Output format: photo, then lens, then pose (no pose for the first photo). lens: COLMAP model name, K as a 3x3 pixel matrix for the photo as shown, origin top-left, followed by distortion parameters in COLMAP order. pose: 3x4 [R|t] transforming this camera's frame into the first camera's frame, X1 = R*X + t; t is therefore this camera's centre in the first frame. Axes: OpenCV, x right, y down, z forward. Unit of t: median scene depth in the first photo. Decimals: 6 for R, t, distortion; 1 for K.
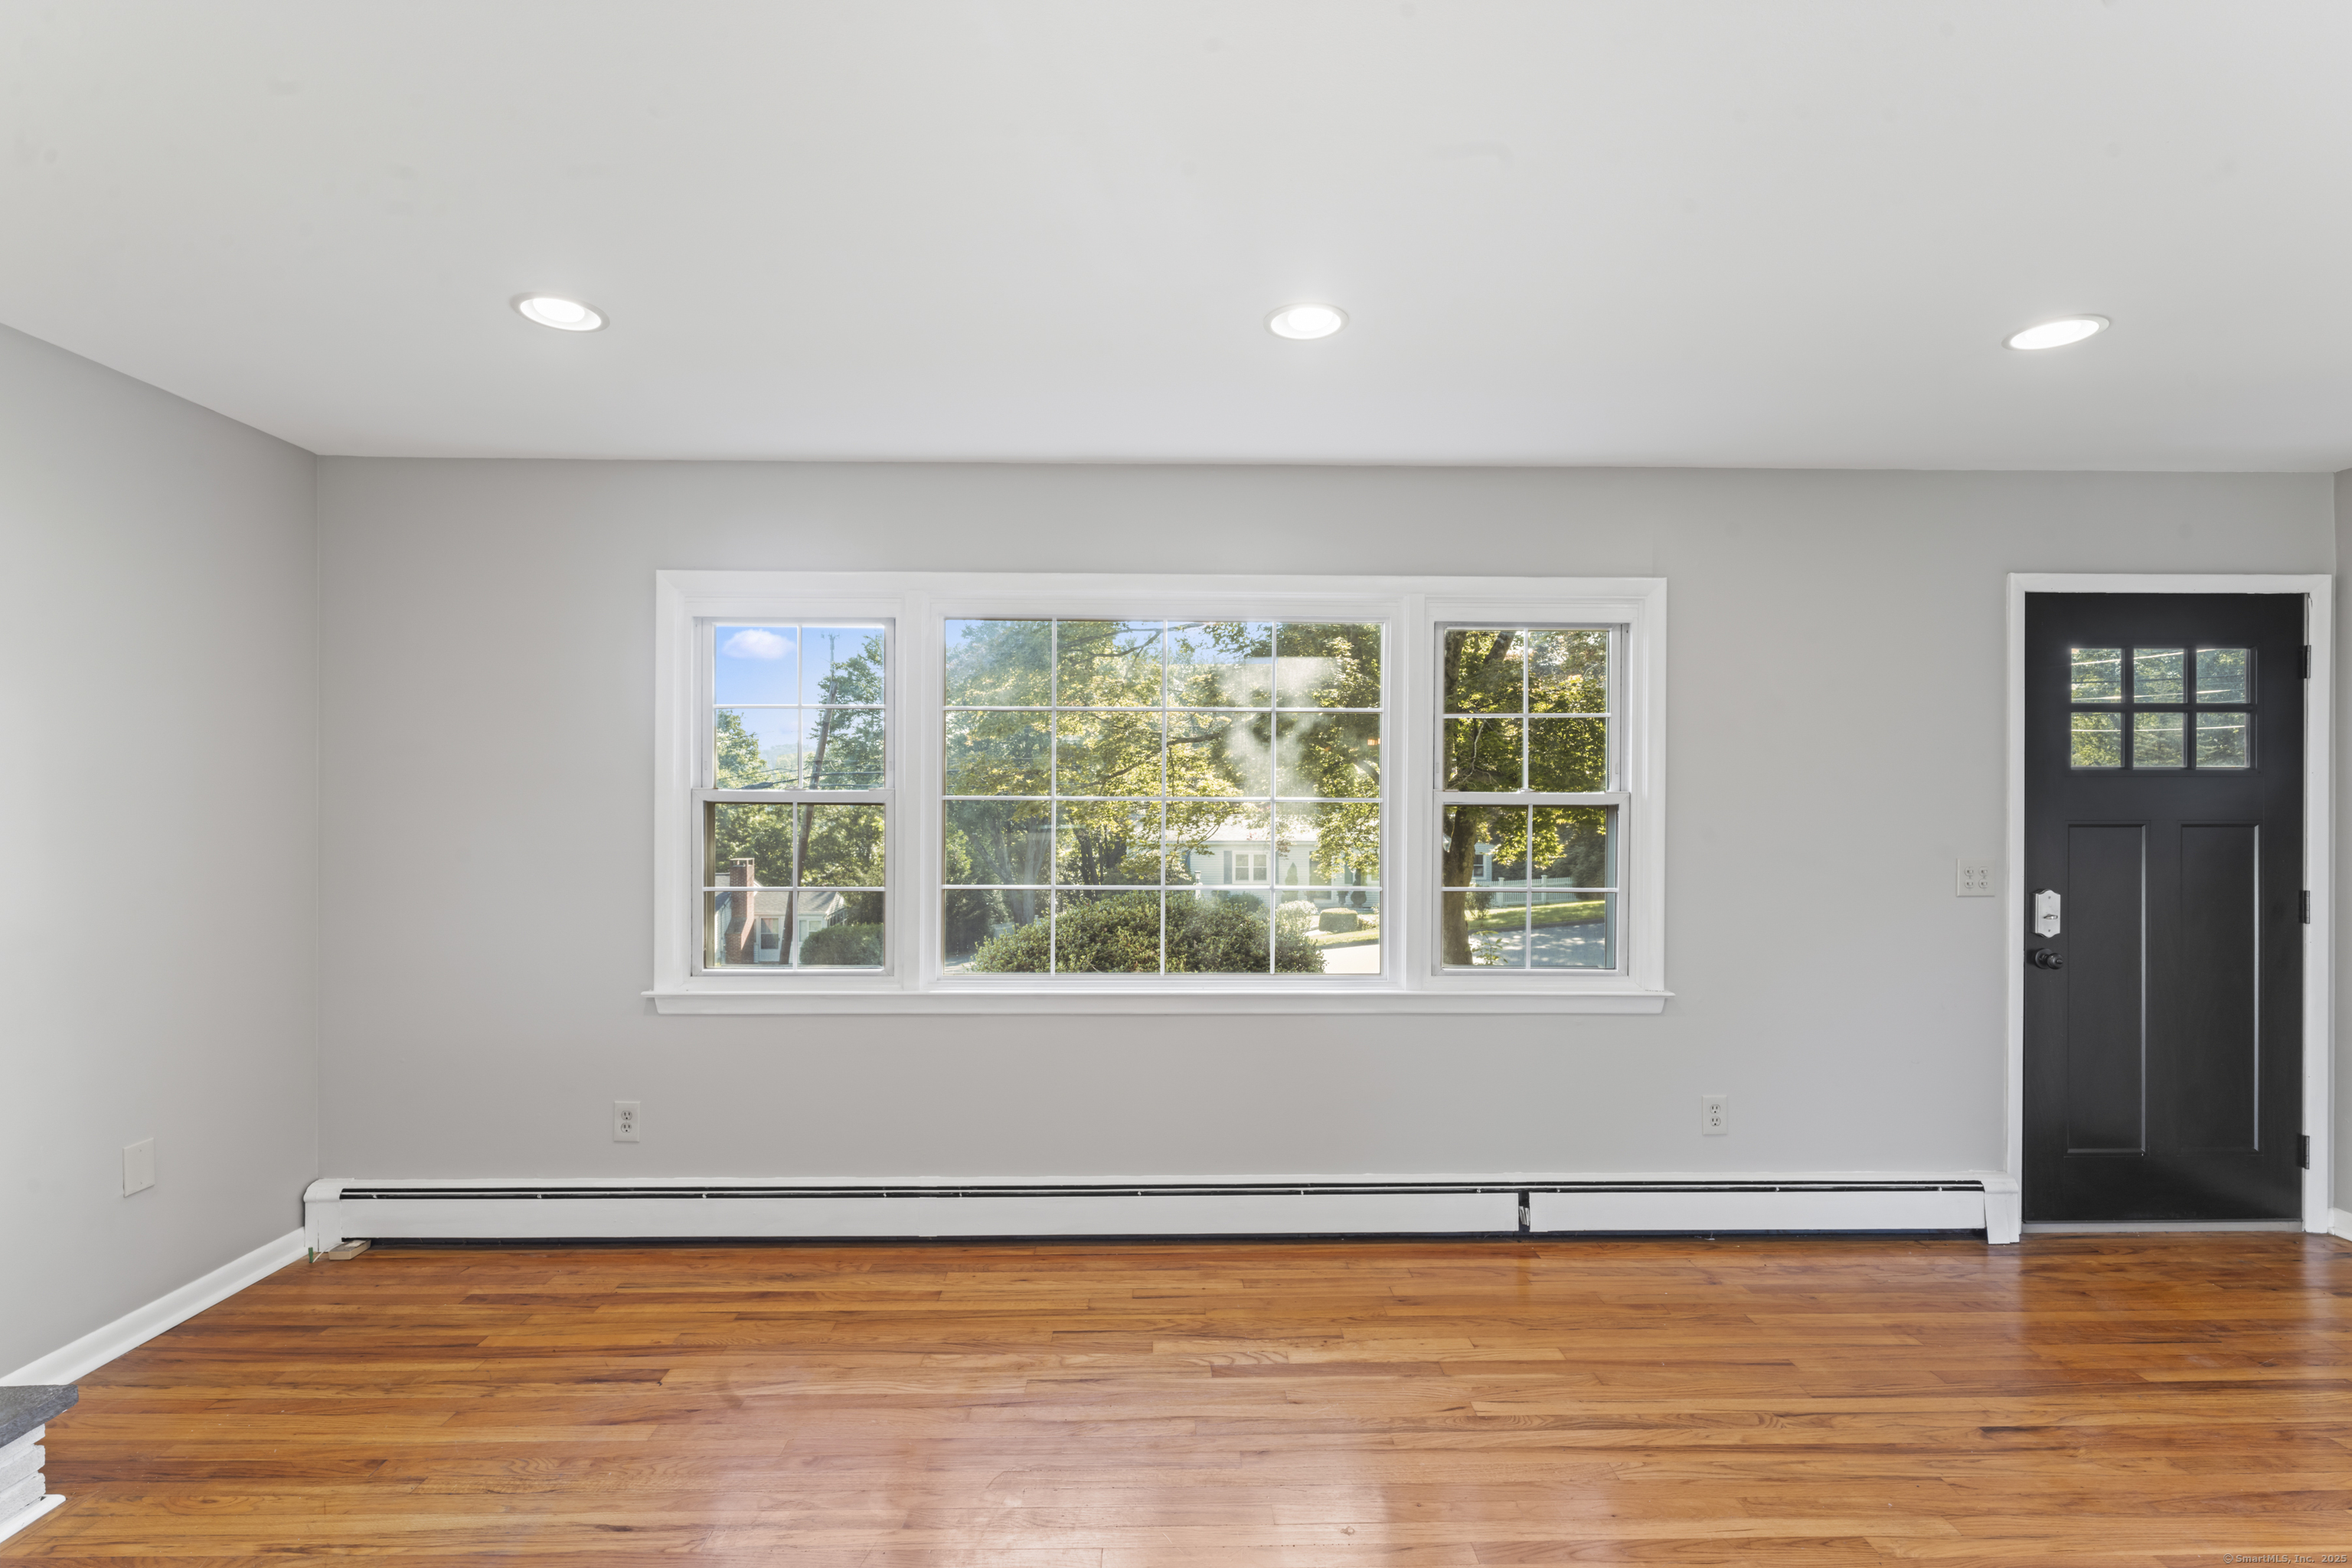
lens RADIAL K [[1070.7, 0, 1172.6], [0, 1070.7, 791.4], [0, 0, 1]] dist [-0.002236, 0.000450]
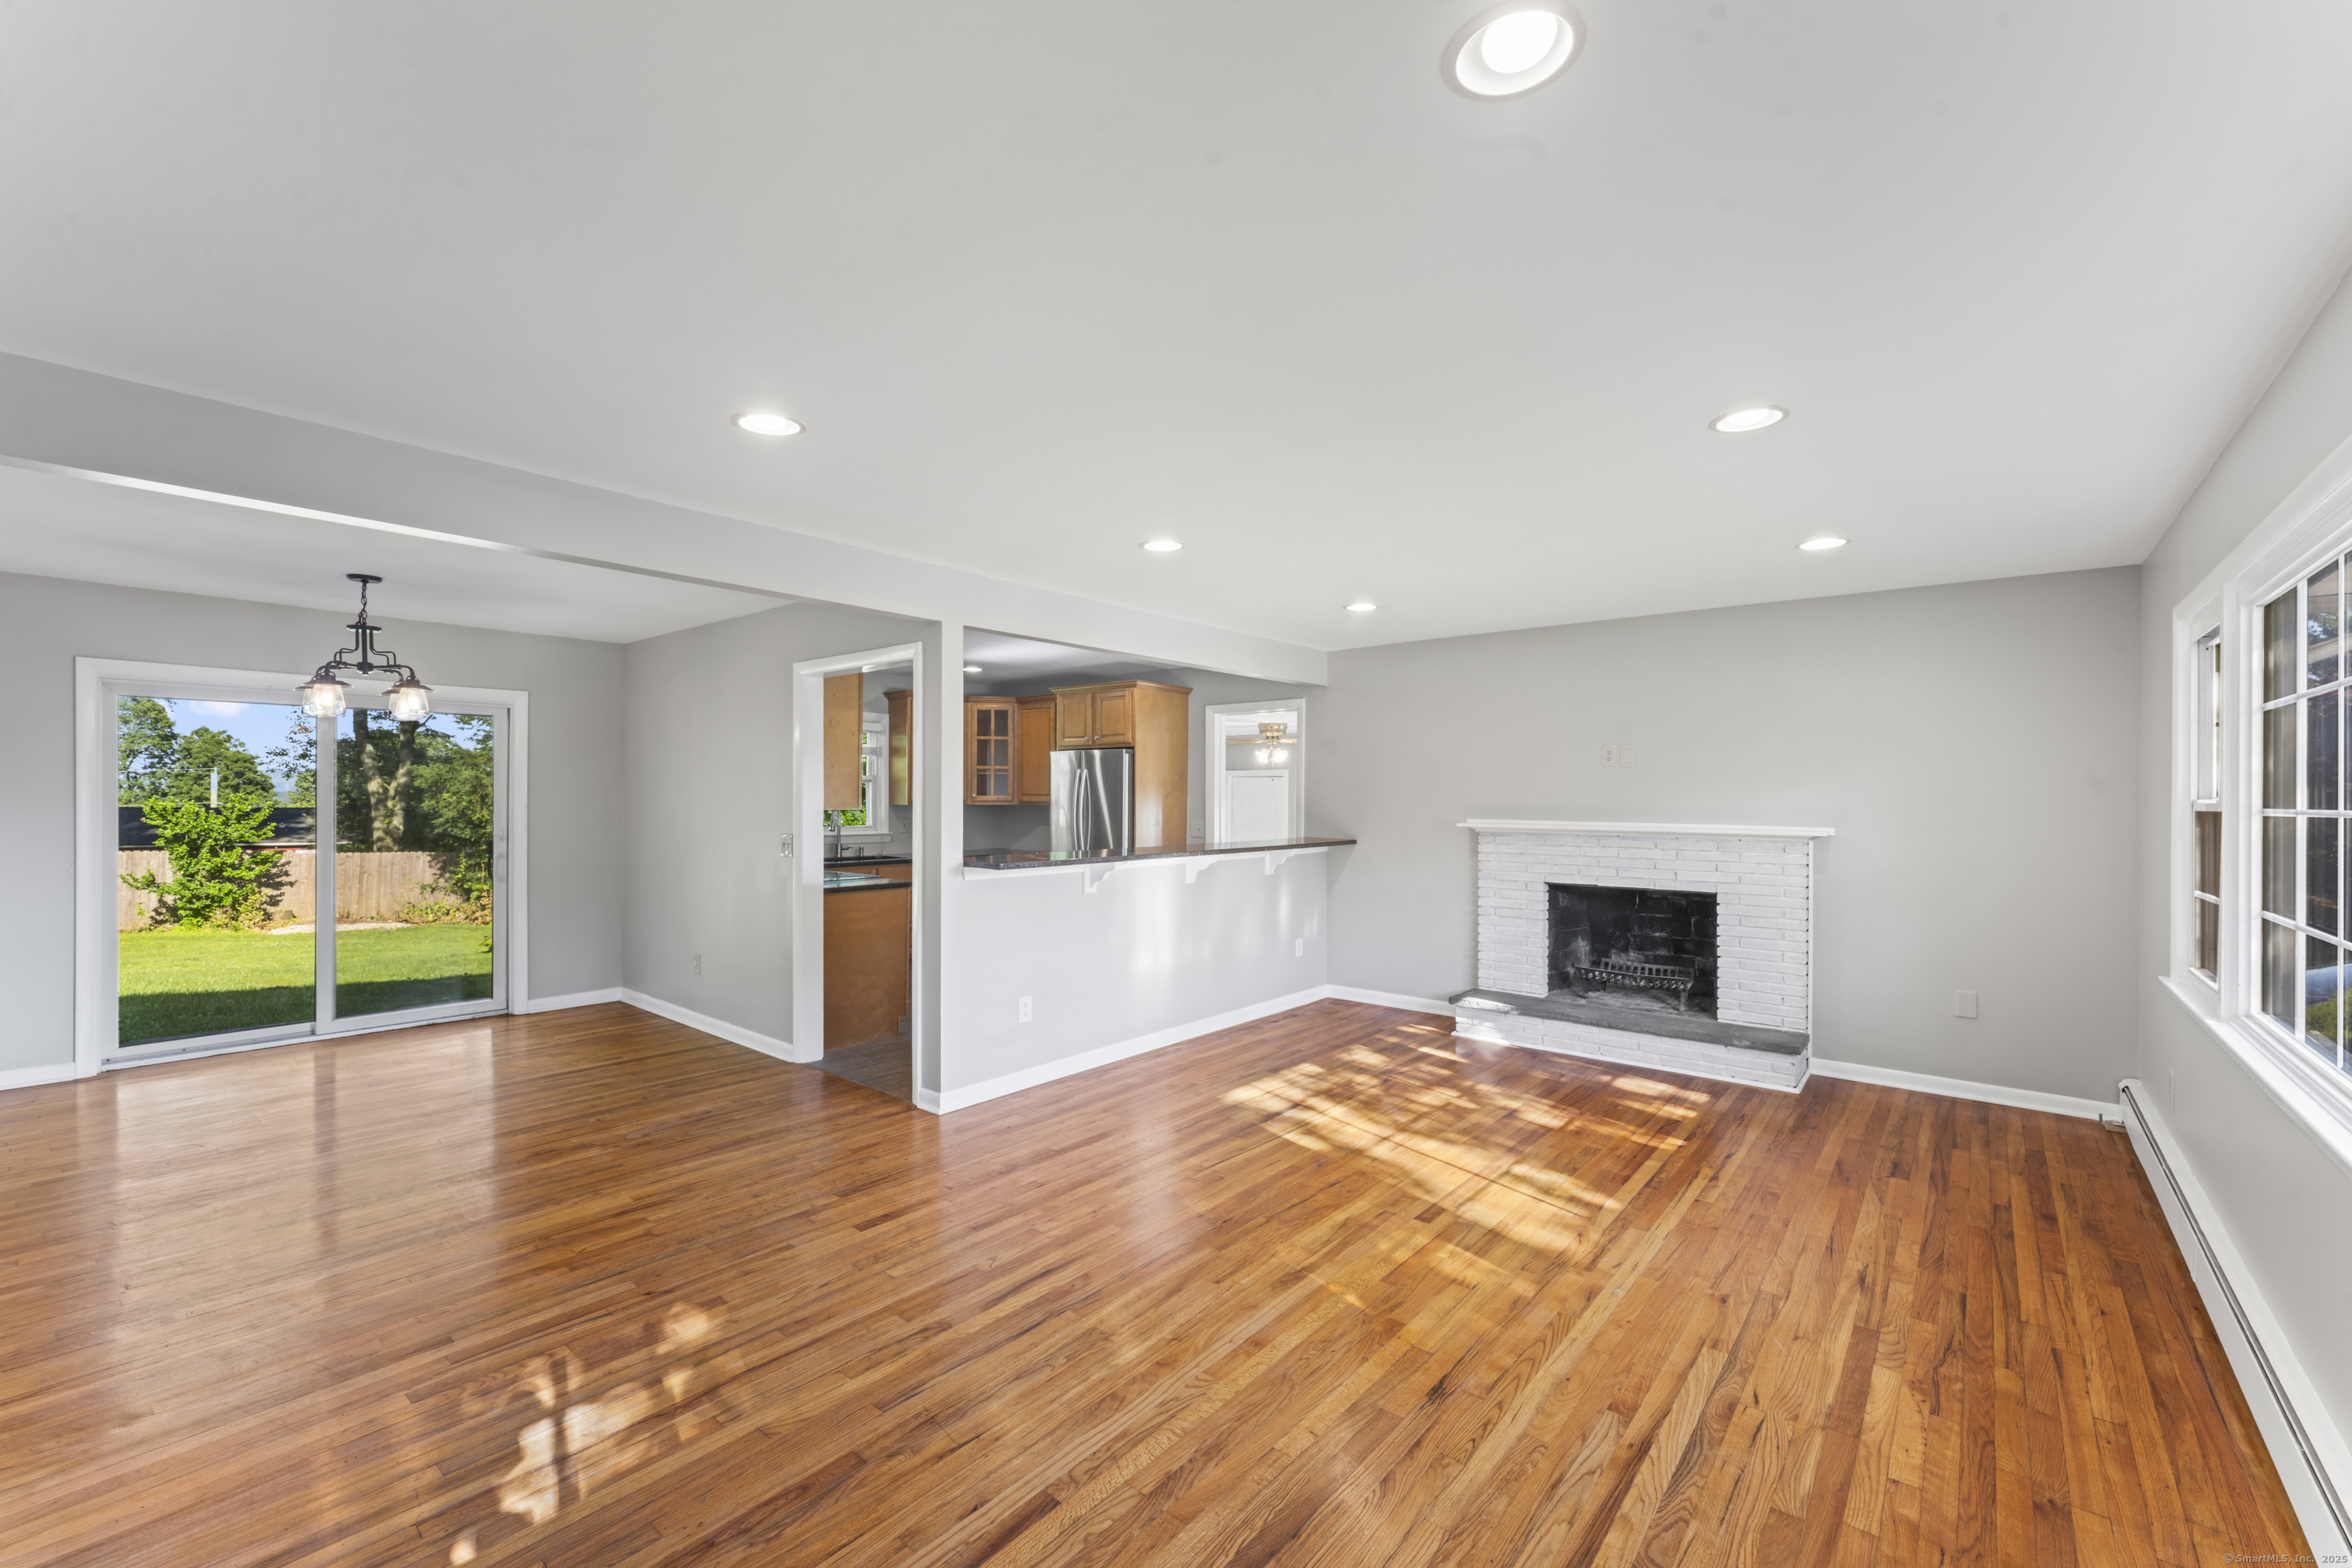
lens RADIAL K [[952.1, 0, 1183.5], [0, 952.1, 797.4], [0, 0, 1]] dist [-0.001082, -0.000162]
pose [[-0.655245, -0.004870, -0.755400, 0.963151], [-0.004818, 0.999986, -0.002268, 0.001148], [0.755401, 0.002153, -0.655260, 0.863540]]
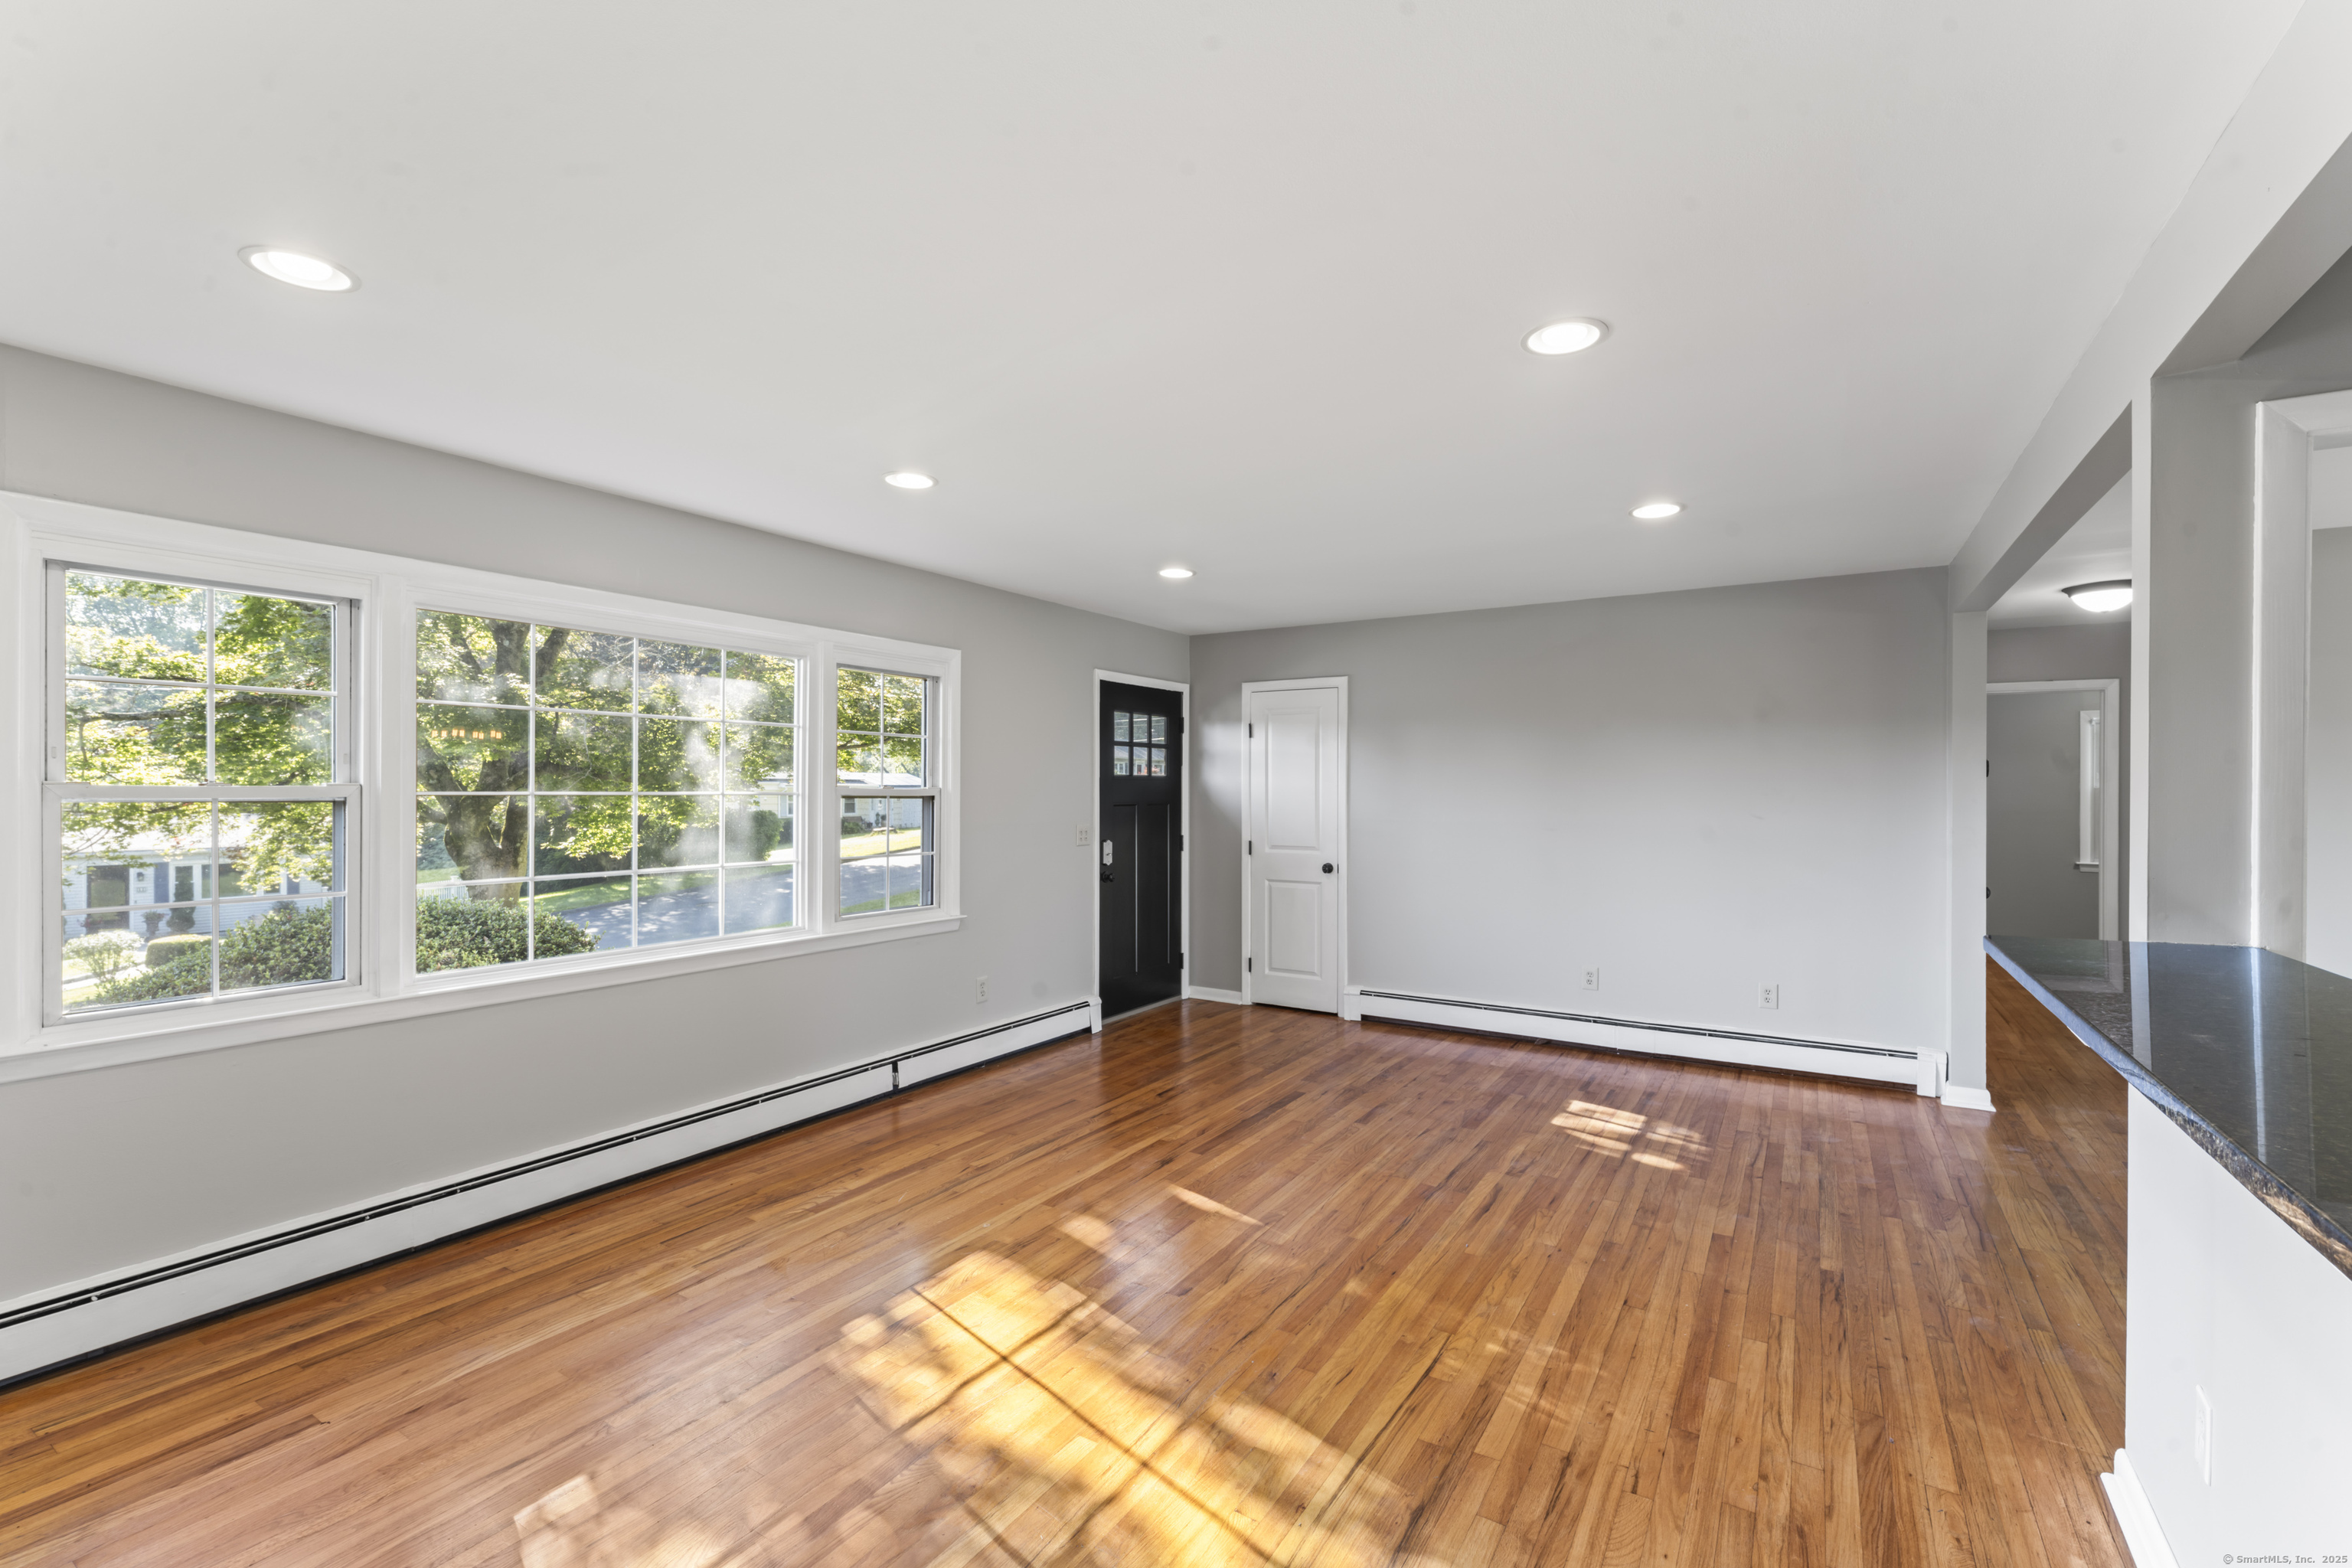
lens RADIAL K [[1023.9, 0, 1181.3], [0, 1023.9, 790.4], [0, 0, 1]] dist [-0.001416, -0.000248]
pose [[0.543988, -0.001923, 0.839091, -0.624231], [-0.001330, 0.999994, 0.003154, -0.000815], [-0.839092, -0.002832, 0.543982, -0.083354]]
